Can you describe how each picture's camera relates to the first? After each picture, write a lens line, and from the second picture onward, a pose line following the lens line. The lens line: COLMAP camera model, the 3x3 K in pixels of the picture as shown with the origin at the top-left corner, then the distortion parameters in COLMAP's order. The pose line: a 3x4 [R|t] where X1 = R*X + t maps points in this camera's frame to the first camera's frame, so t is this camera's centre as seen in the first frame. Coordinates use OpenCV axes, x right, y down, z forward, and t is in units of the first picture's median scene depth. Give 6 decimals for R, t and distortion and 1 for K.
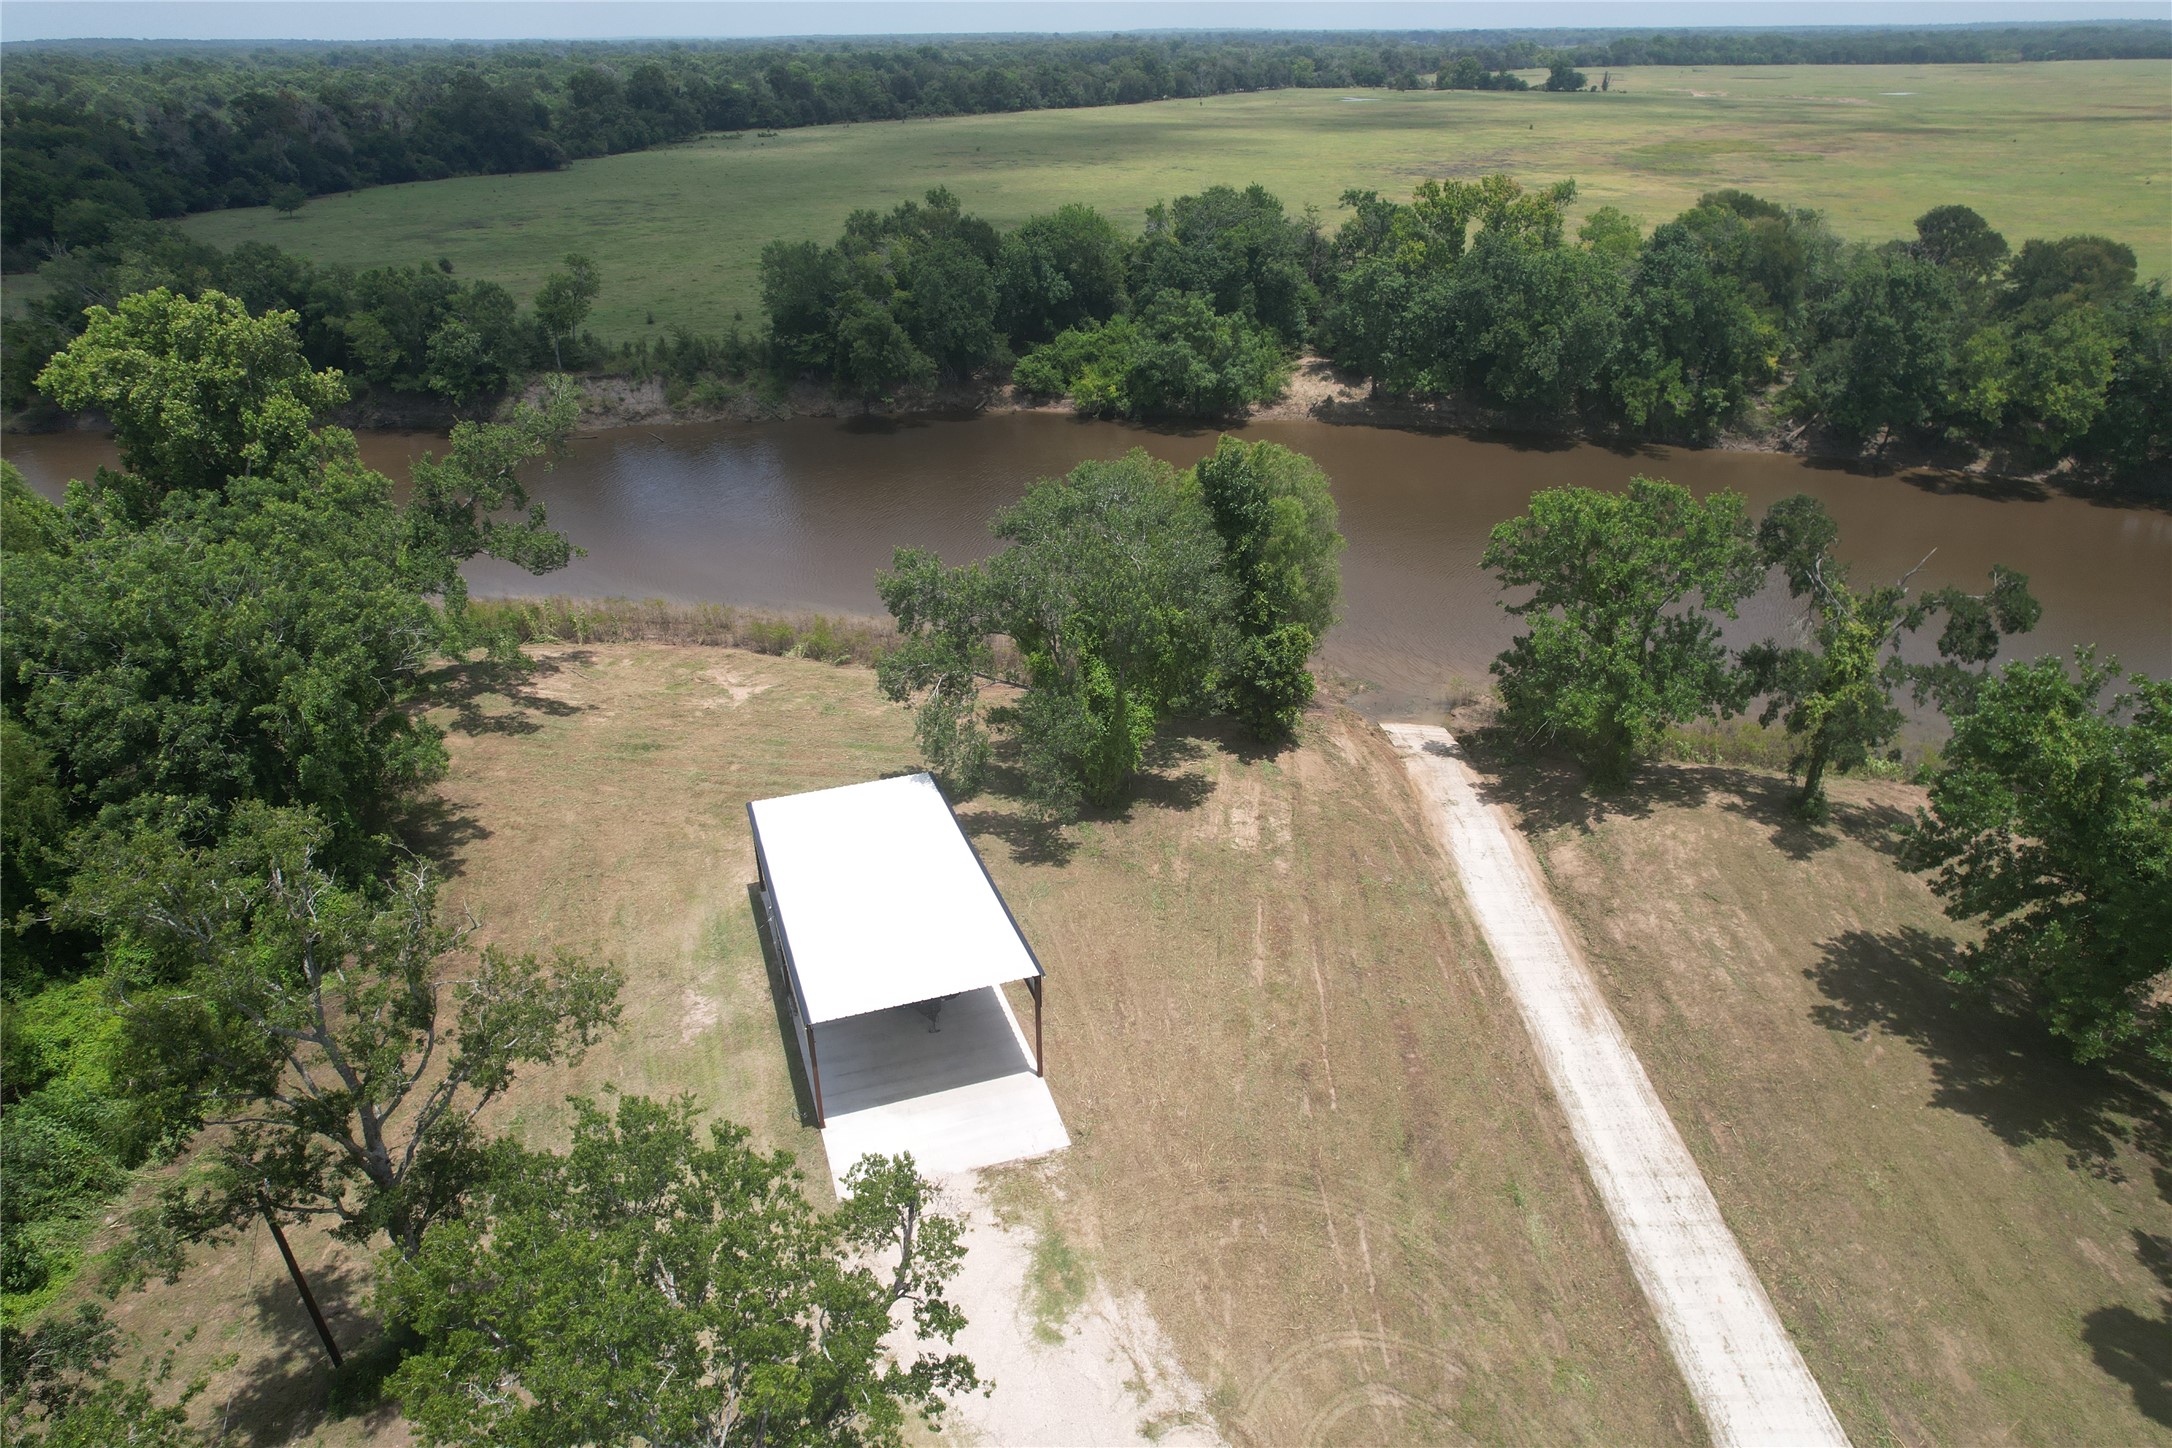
lens RADIAL K [[1386.3, 0, 1085.9], [0, 1386.3, 717.0], [0, 0, 1]] dist [-0.077158, 0.067397]
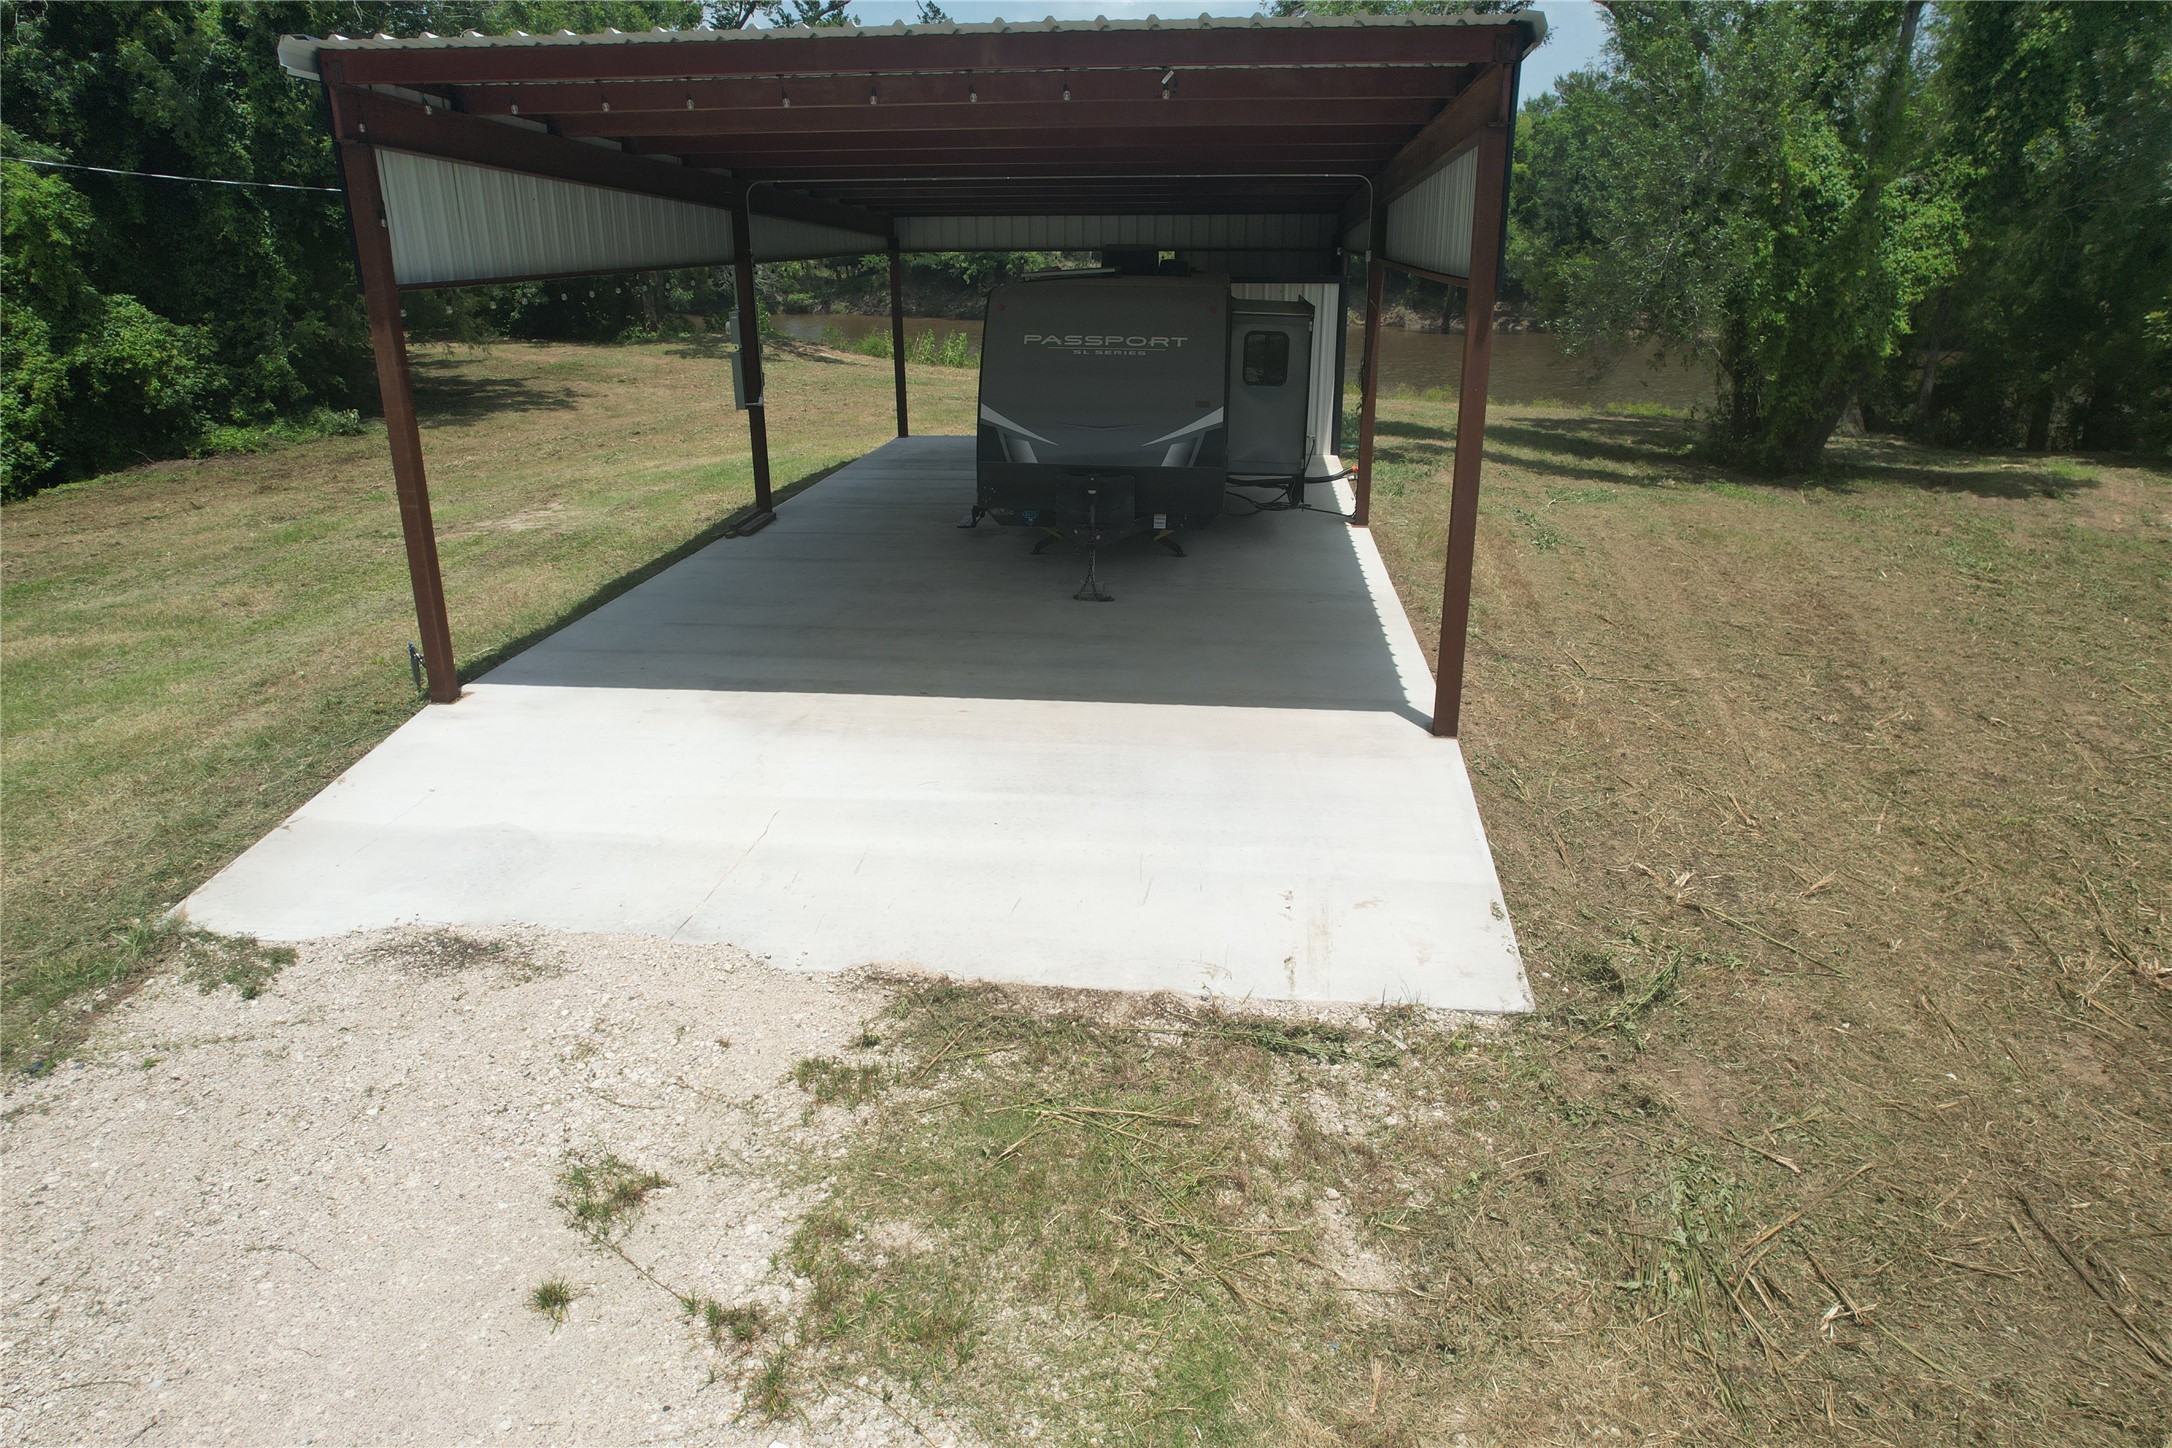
lens RADIAL K [[1386.3, 0, 1090.1], [0, 1386.3, 722.4], [0, 0, 1]] dist [-0.077158, 0.067397]
pose [[0.904277, 0.148013, -0.400468, 0.000437], [-0.194472, 0.977824, -0.077724, 0.105452], [0.380084, 0.148163, 0.913008, 0.293243]]
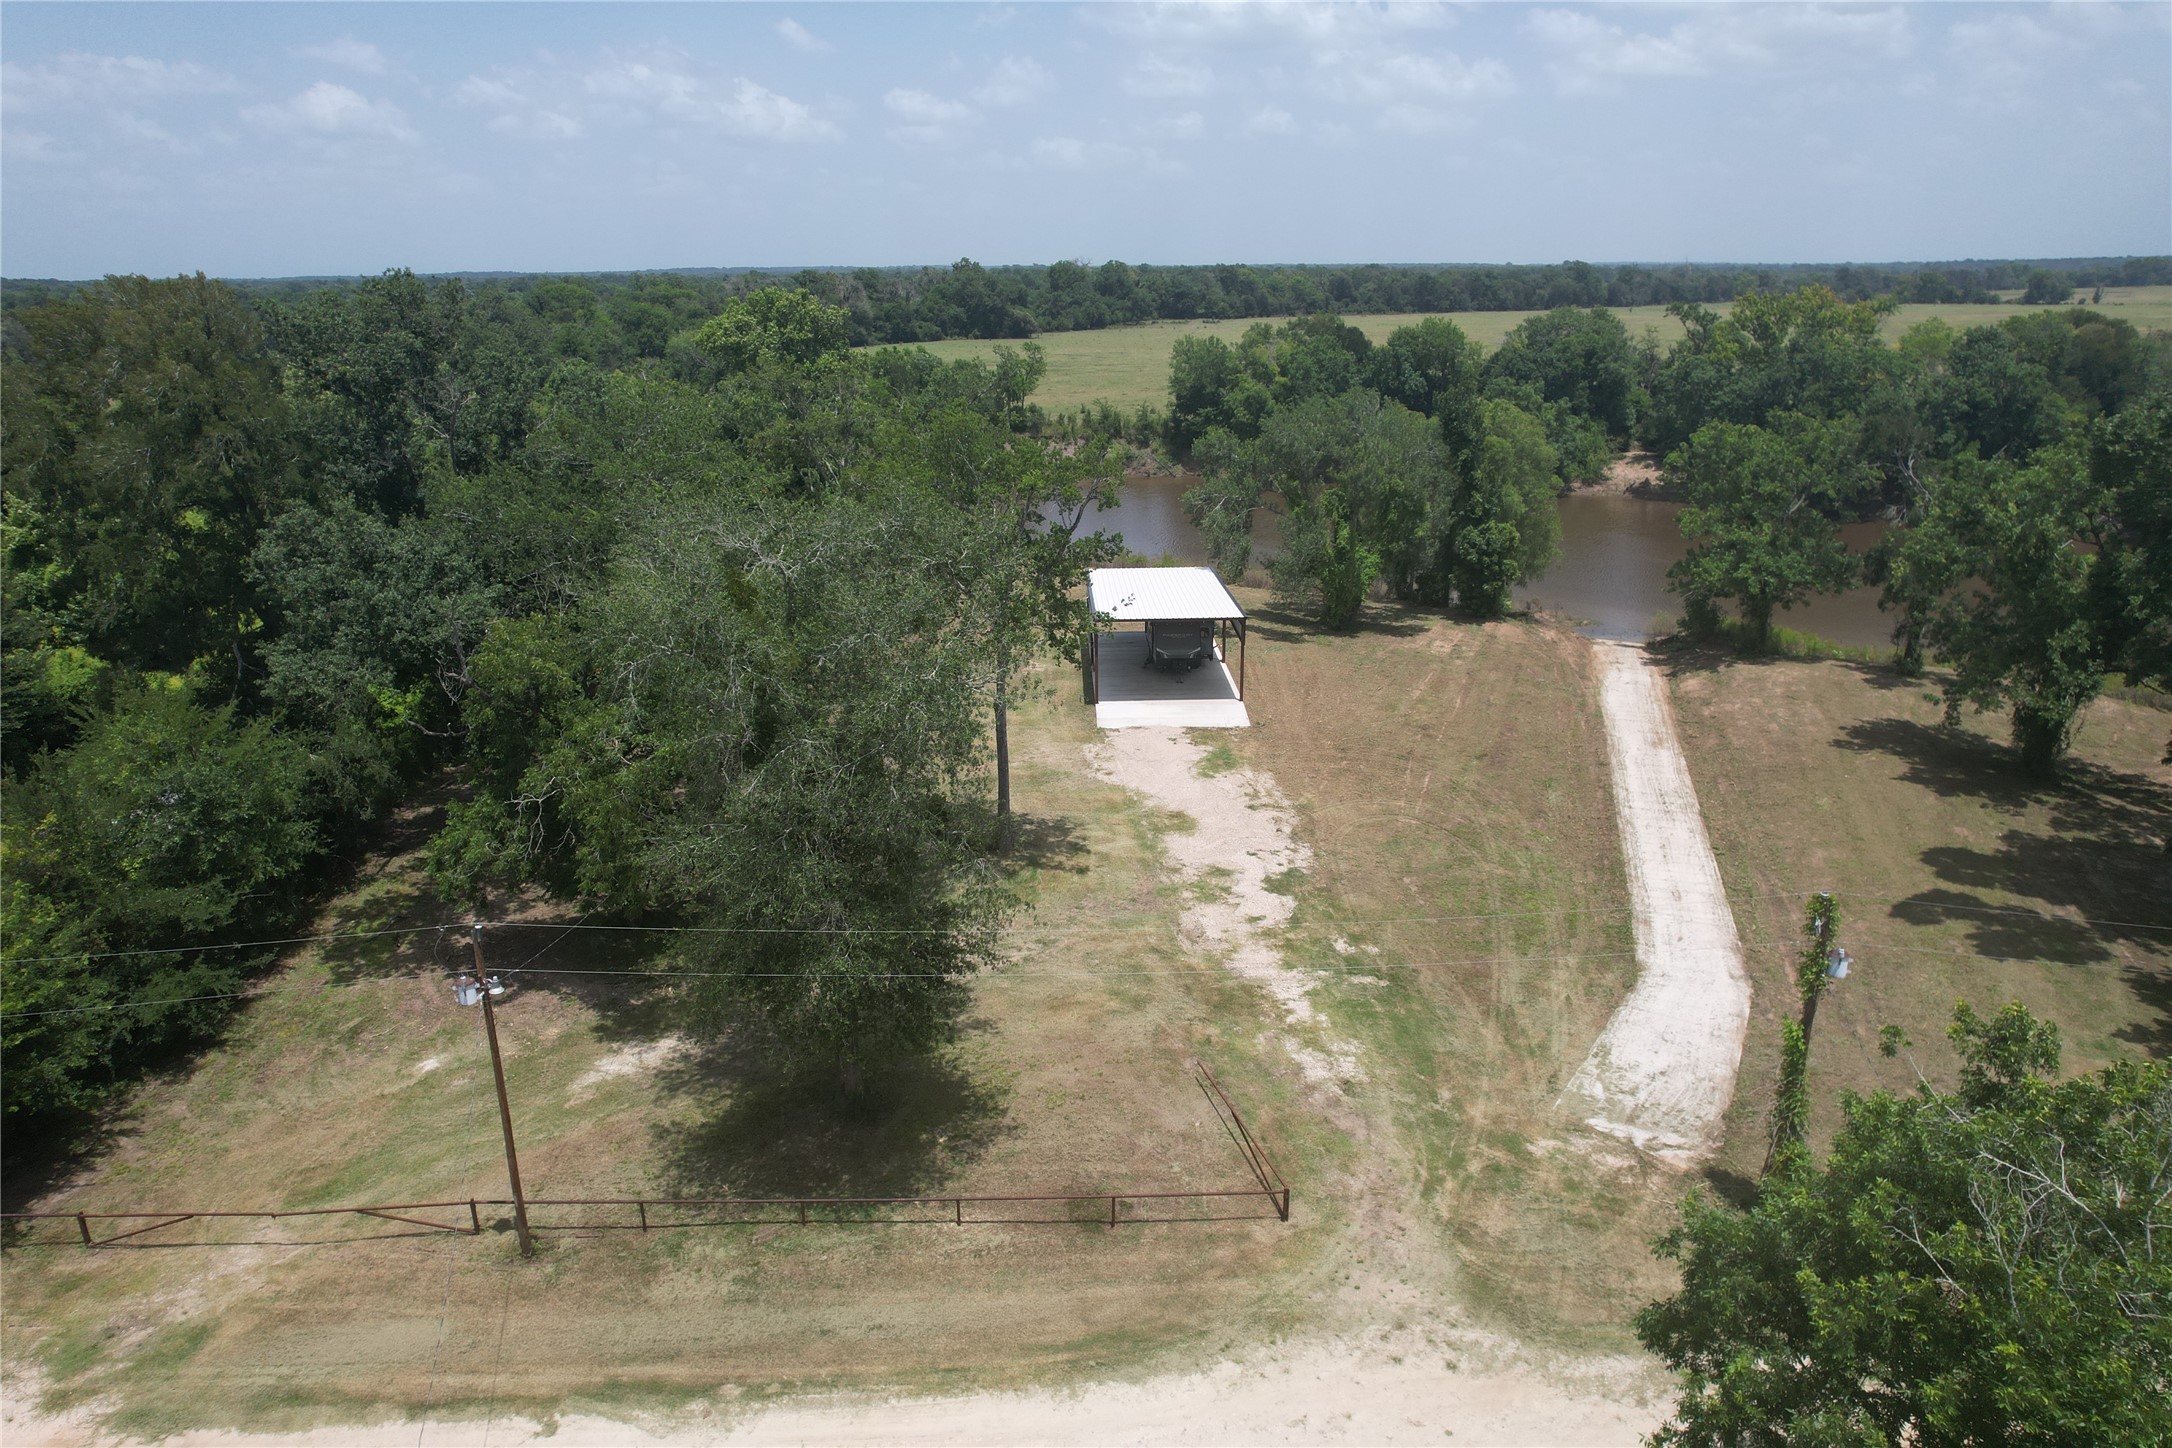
lens RADIAL K [[1386.3, 0, 1087.3], [0, 1386.3, 726.3], [0, 0, 1]] dist [-0.077158, 0.067397]
pose [[0.953133, 0.094473, -0.287422, 0.090385], [-0.134115, 0.983492, -0.121478, 0.182926], [0.271201, 0.154332, 0.950069, -0.177485]]
